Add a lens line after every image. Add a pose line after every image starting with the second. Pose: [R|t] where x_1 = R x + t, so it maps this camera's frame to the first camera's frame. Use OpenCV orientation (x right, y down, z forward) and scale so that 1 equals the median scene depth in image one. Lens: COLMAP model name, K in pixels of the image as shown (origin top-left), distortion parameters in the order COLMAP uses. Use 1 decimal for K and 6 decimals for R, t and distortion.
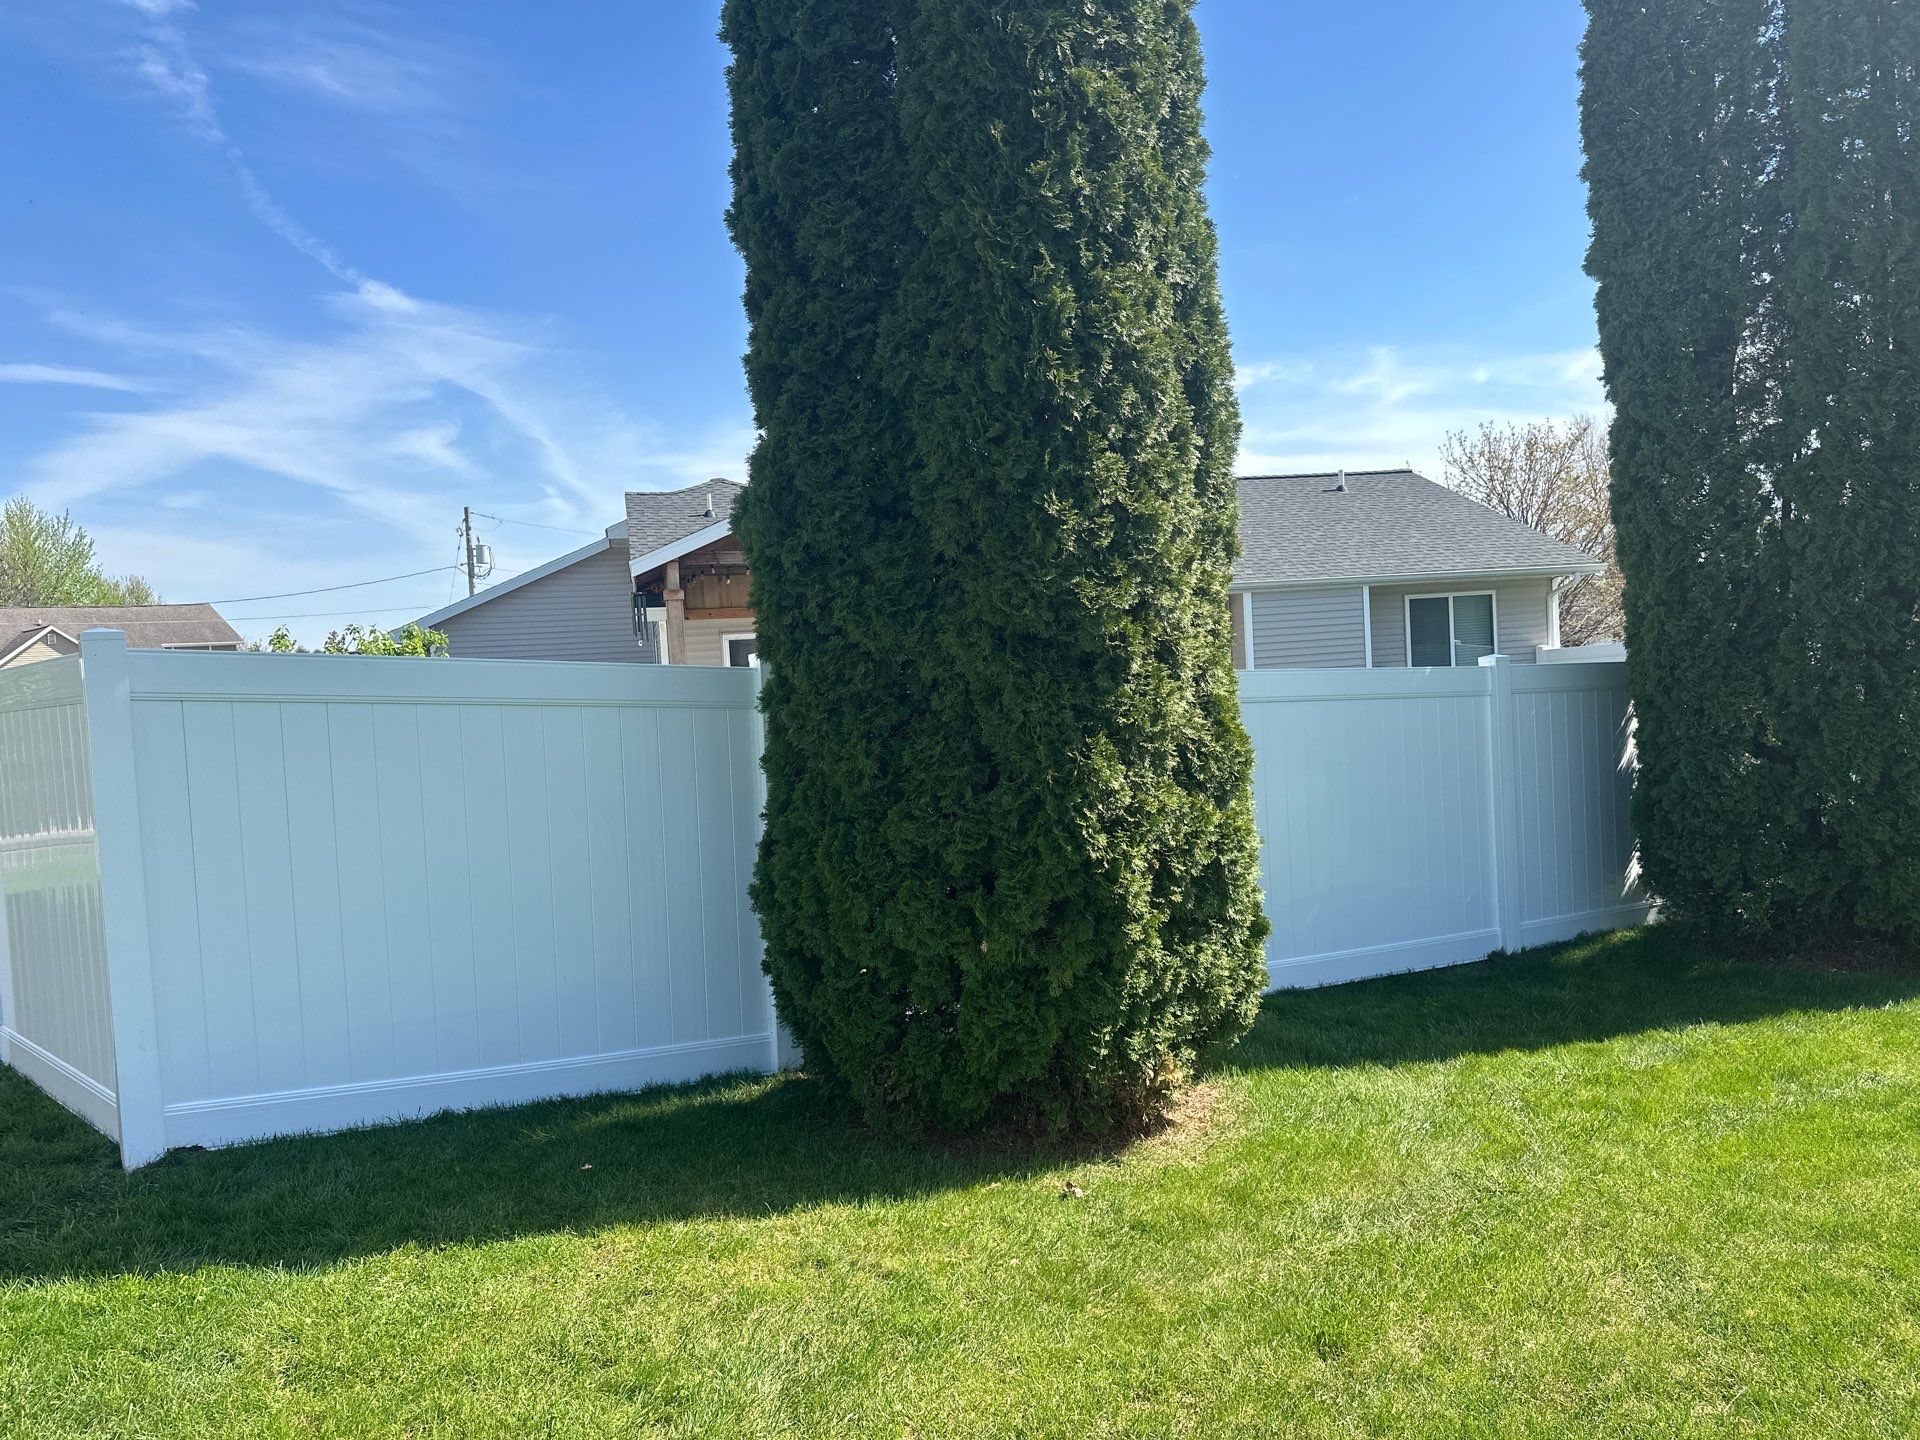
lens RADIAL K [[1362.3, 0, 972.0], [0, 1362.3, 745.3], [0, 0, 1]] dist [0.063162, -0.073589]
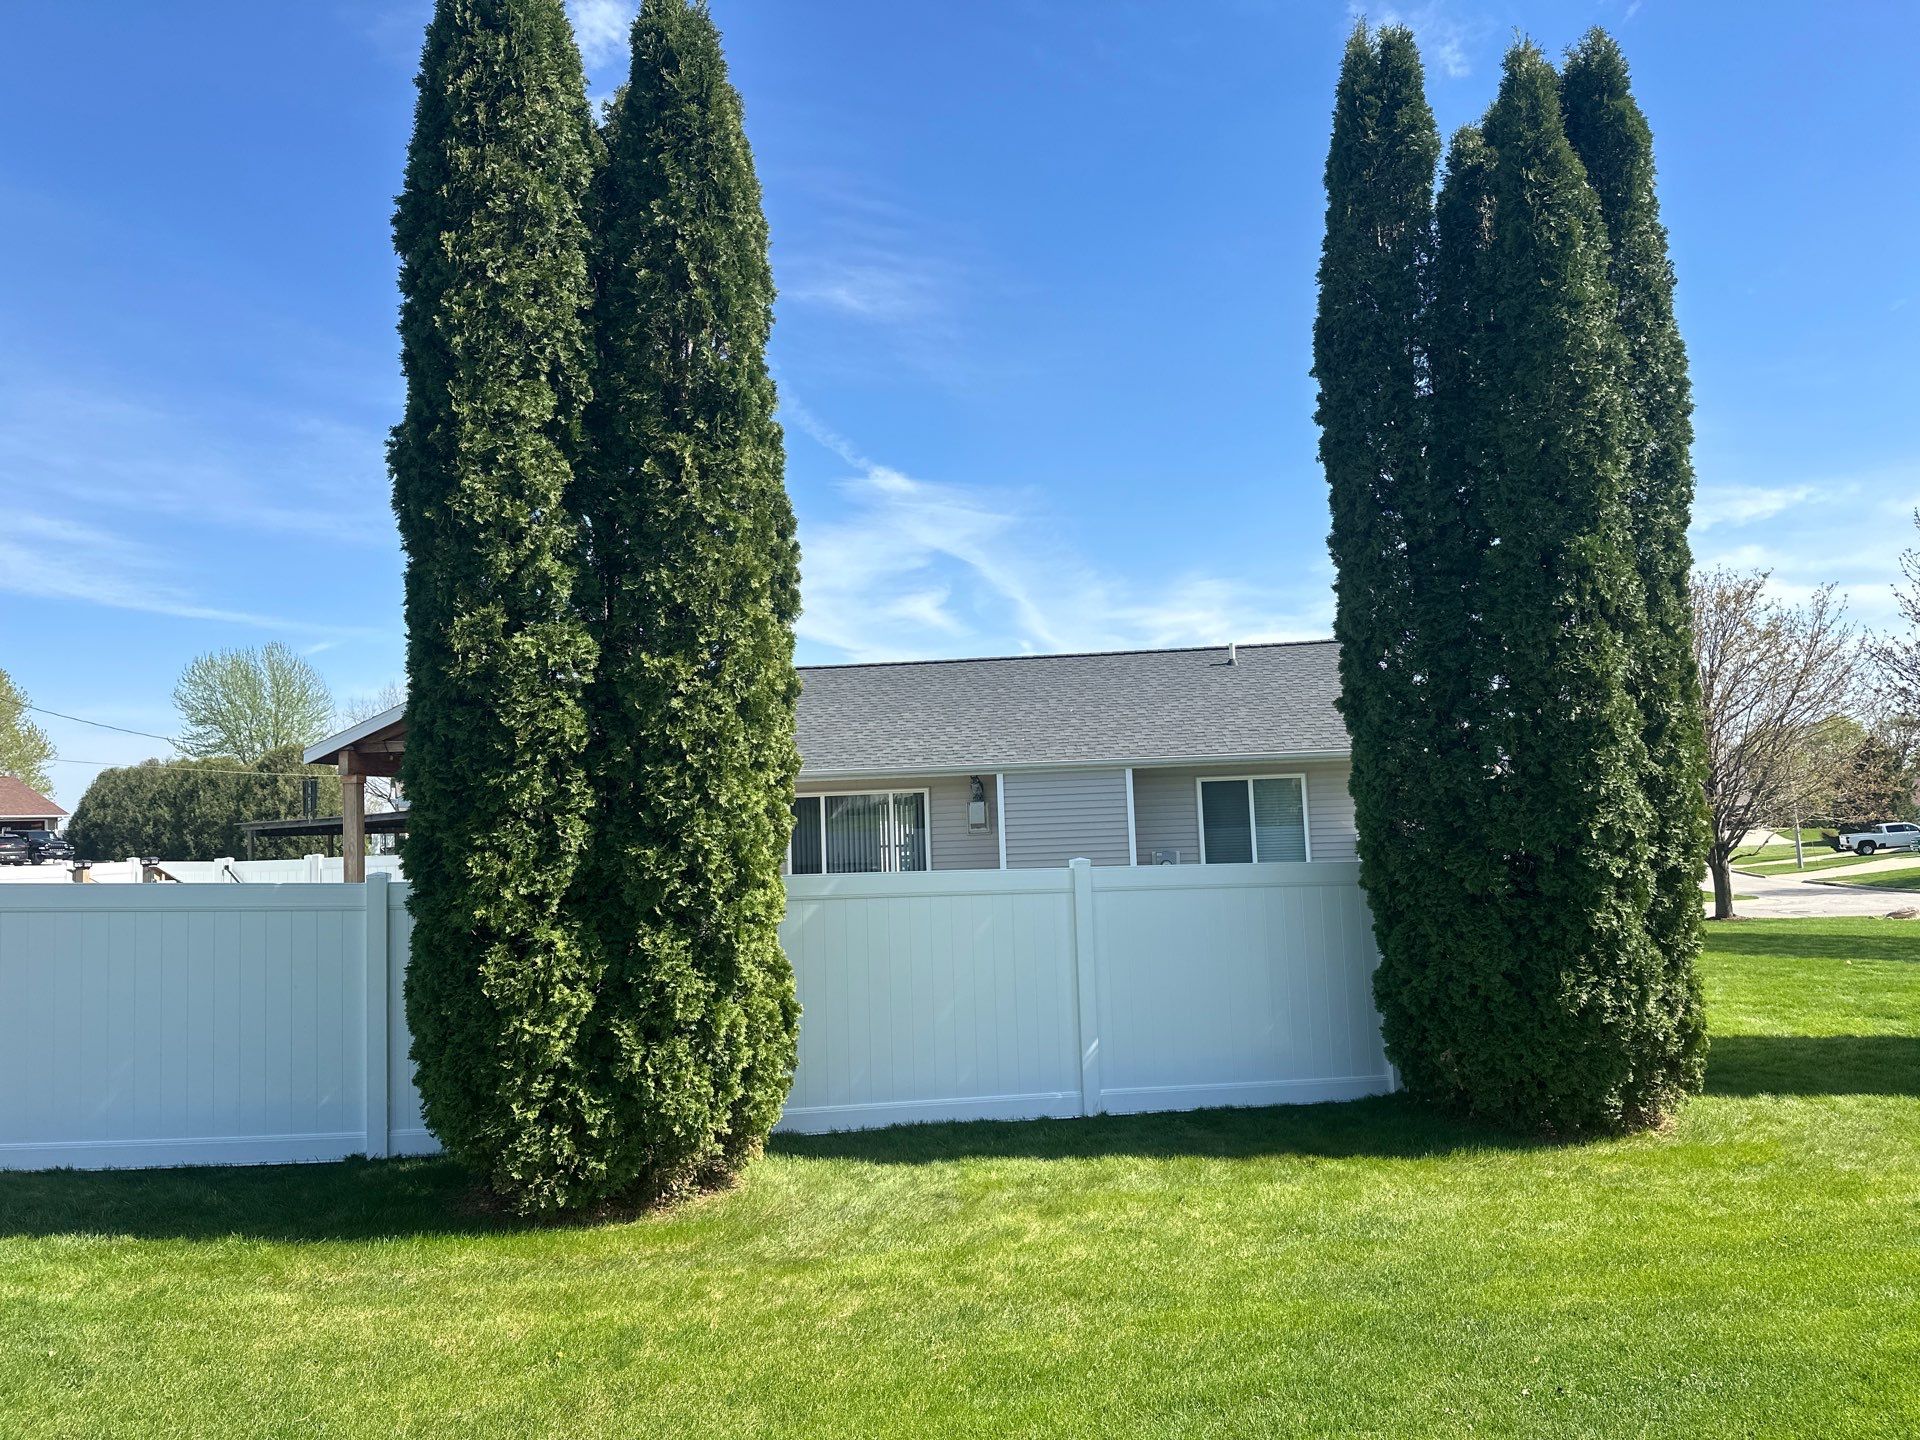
lens RADIAL K [[1362.3, 0, 972.1], [0, 1362.3, 726.1], [0, 0, 1]] dist [0.063162, -0.073589]
pose [[0.941118, -0.000741, -0.338077, 0.548576], [-0.040025, 0.992721, -0.113595, -0.034474], [0.335700, 0.120438, 0.934238, 0.061751]]
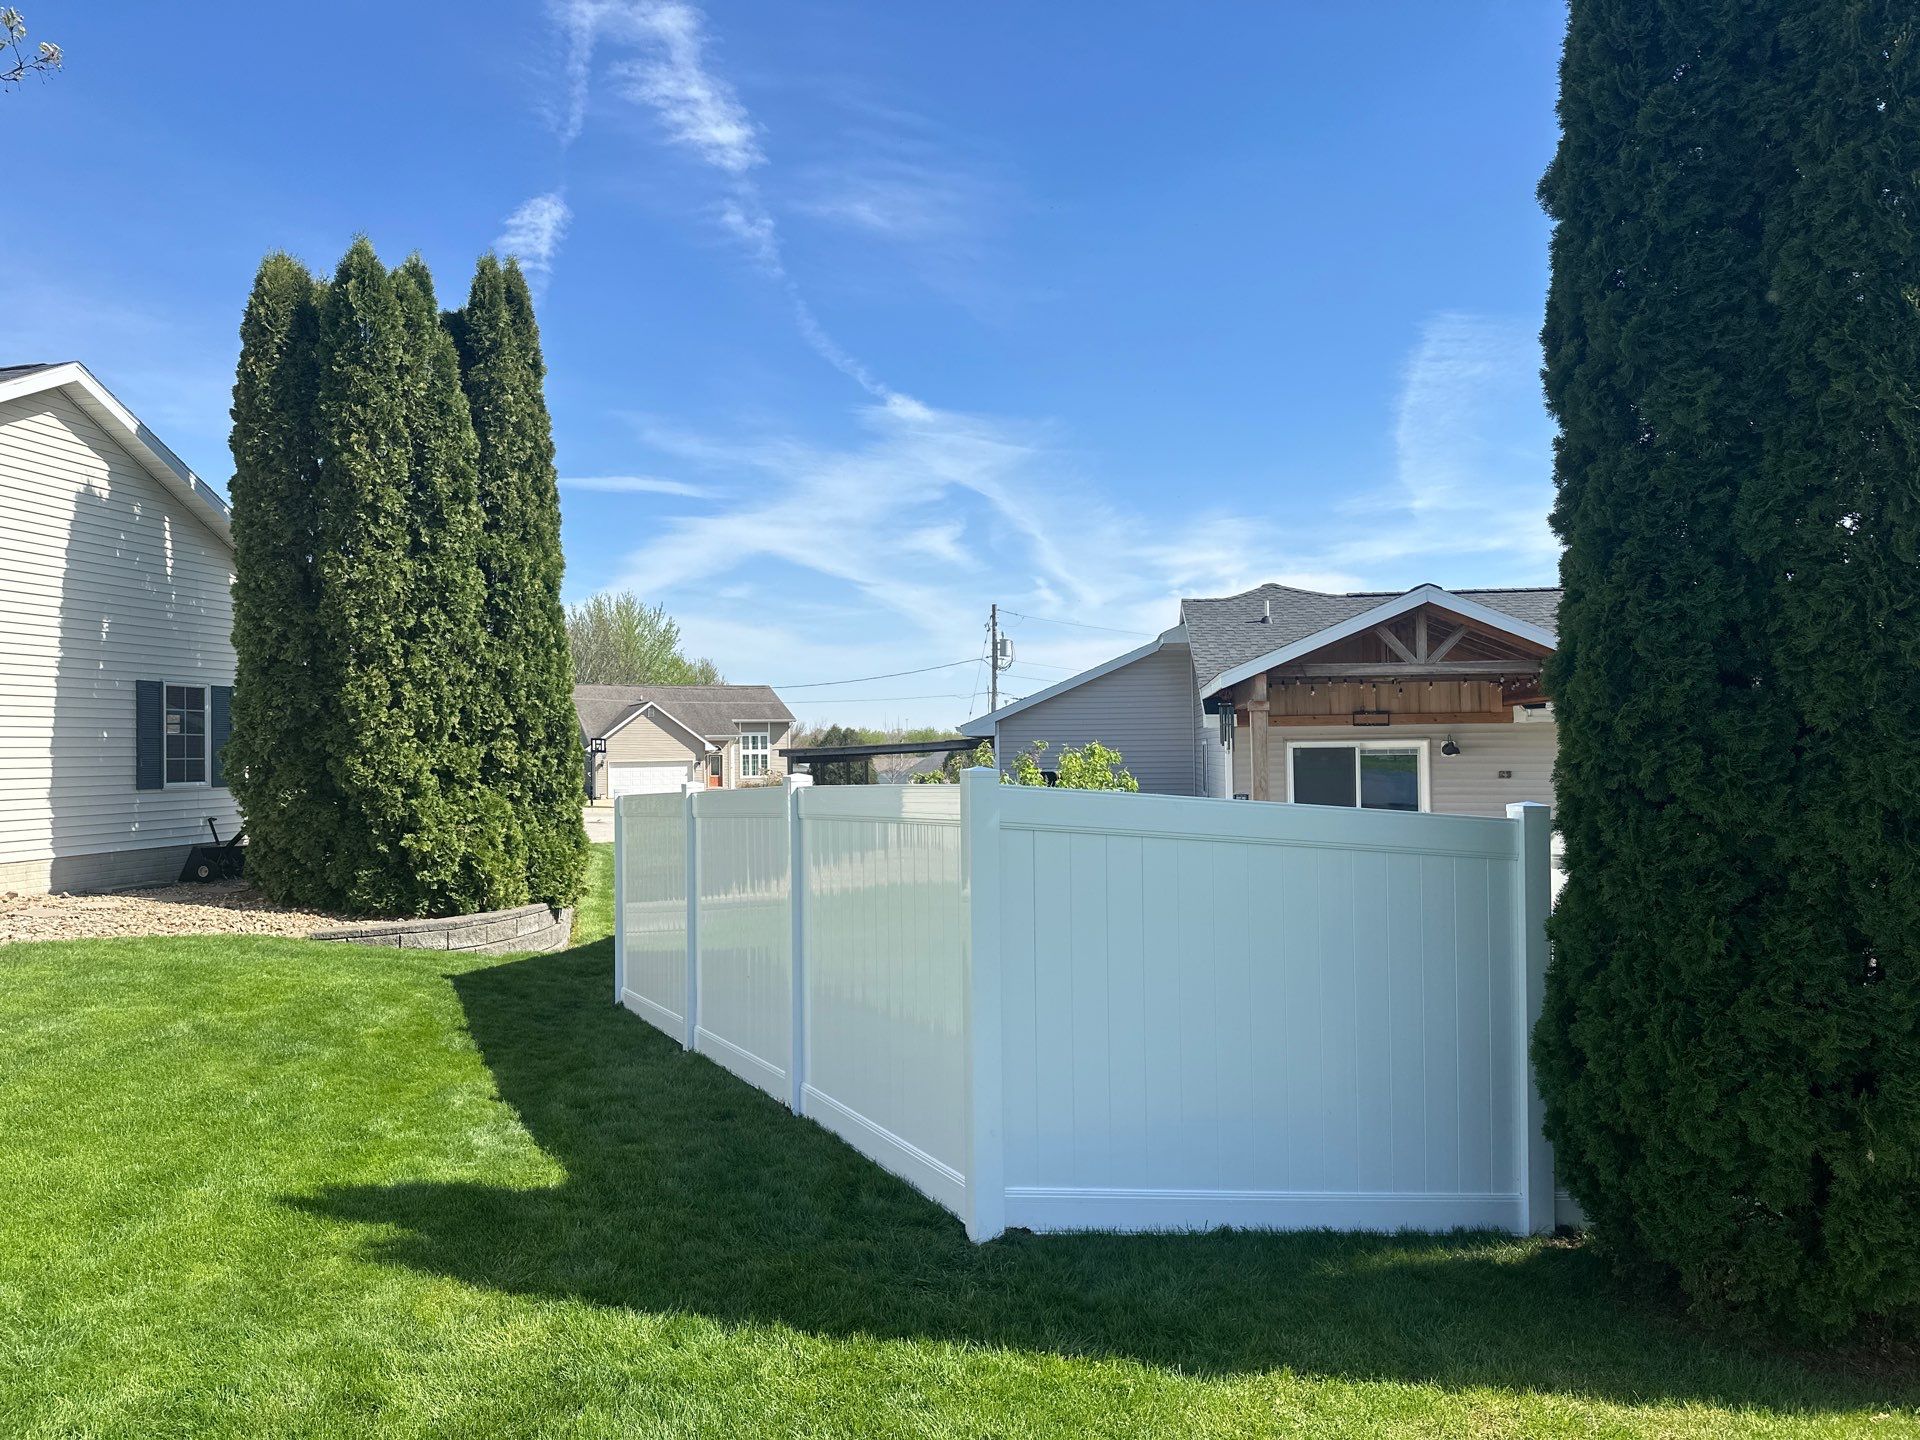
lens RADIAL K [[1362.3, 0, 979.9], [0, 1362.3, 773.7], [0, 0, 1]] dist [0.063162, -0.073589]
pose [[0.945103, 0.045389, -0.323605, -0.212098], [-0.059216, 0.997699, -0.033005, -0.035020], [0.321363, 0.050356, 0.945616, -0.076842]]
